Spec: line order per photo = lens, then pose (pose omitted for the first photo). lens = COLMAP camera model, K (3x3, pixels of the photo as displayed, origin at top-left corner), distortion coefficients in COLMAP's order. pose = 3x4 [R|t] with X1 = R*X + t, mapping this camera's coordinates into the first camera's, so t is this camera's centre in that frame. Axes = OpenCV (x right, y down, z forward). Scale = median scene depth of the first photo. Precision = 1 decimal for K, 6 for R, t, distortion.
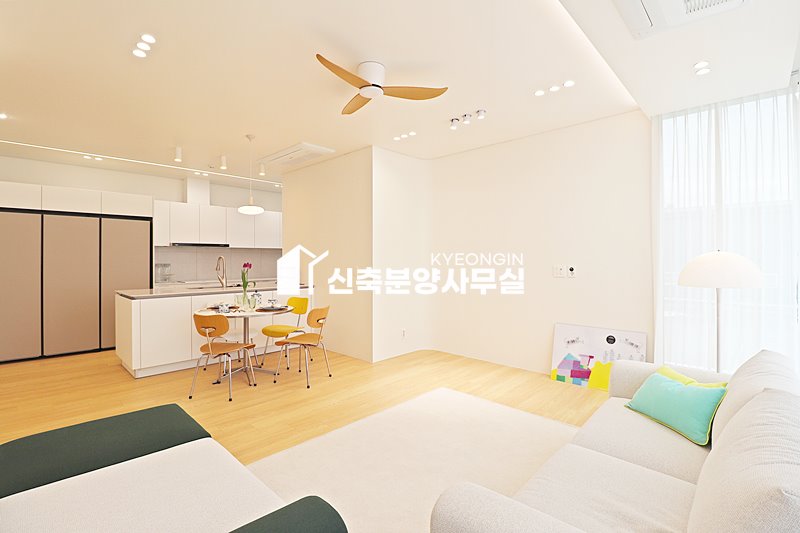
lens RADIAL K [[370.2, 0, 402.5], [0, 370.2, 260.2], [0, 0, 1]] dist [-0.015315, -0.003521]
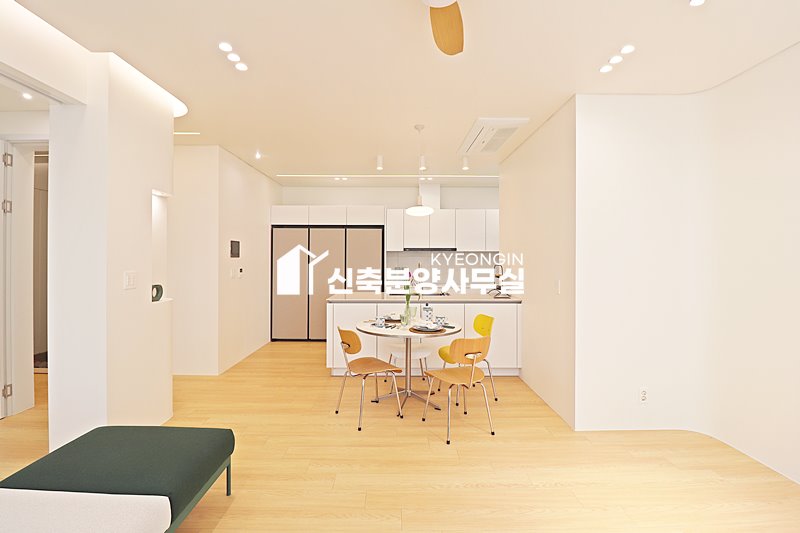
lens RADIAL K [[370.2, 0, 398.1], [0, 370.2, 259.0], [0, 0, 1]] dist [-0.015315, -0.003521]
pose [[0.688767, 0.004208, -0.724970, 0.186699], [-0.004990, 0.999987, 0.001063, -0.023505], [0.724965, 0.002886, 0.688779, 0.361747]]
